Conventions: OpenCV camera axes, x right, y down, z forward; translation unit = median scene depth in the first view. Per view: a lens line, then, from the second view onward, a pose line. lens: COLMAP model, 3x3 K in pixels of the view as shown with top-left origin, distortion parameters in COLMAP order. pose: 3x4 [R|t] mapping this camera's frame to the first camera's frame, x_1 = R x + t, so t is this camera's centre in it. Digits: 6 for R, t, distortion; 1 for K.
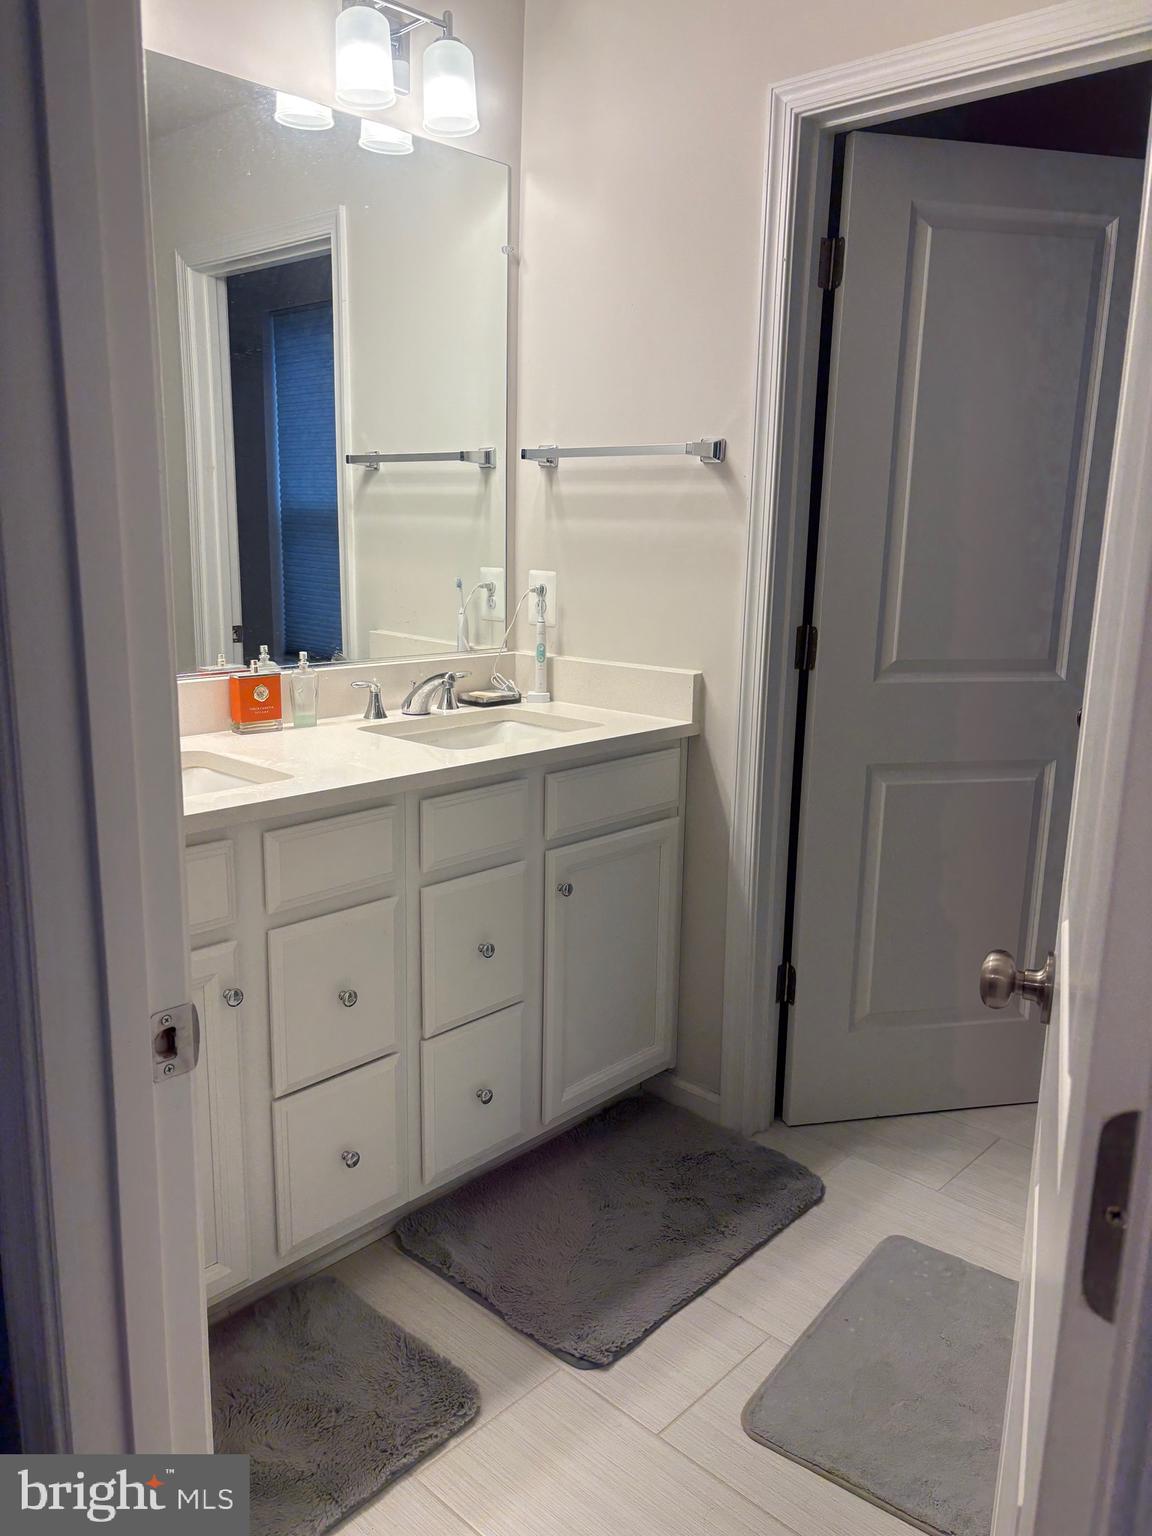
lens RADIAL K [[1168.3, 0, 572.5], [0, 1168.3, 764.8], [0, 0, 1]] dist [0.039914, -0.031889]
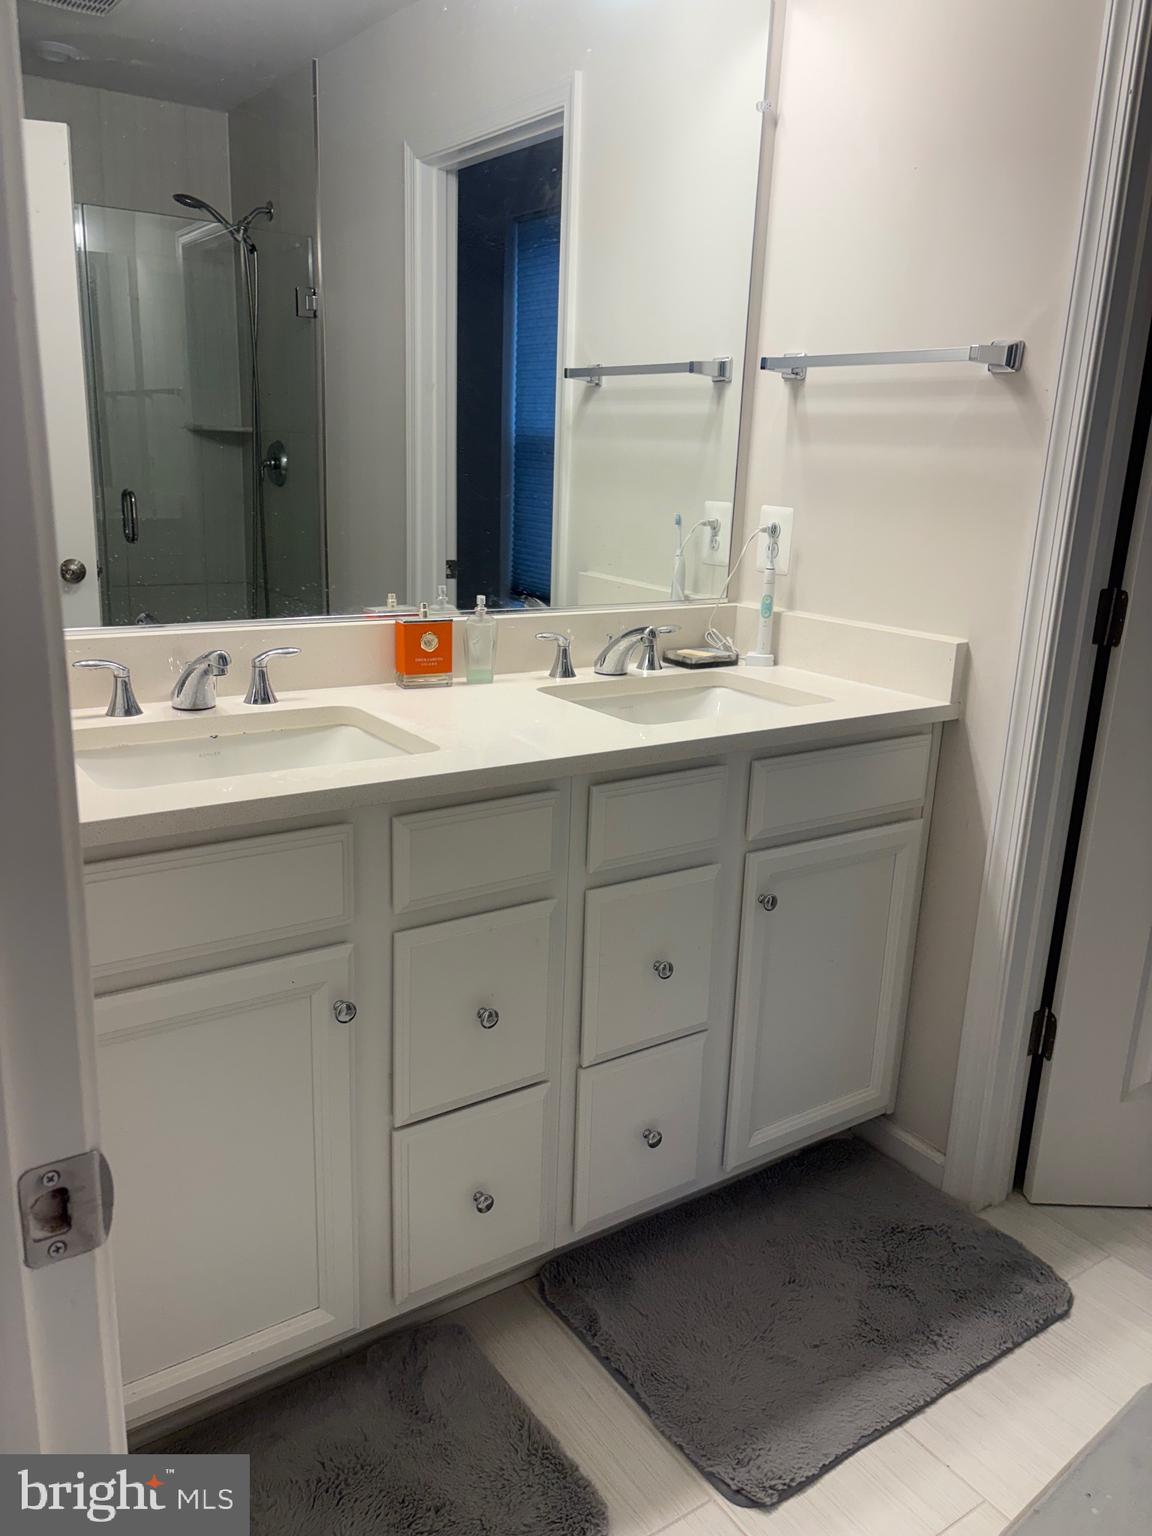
lens RADIAL K [[1168.3, 0, 580.9], [0, 1168.3, 778.1], [0, 0, 1]] dist [0.039914, -0.031889]
pose [[0.977089, 0.074824, -0.199244, 0.021523], [-0.062236, 0.995693, 0.068717, -0.026332], [0.203528, -0.054743, 0.977538, 0.169911]]
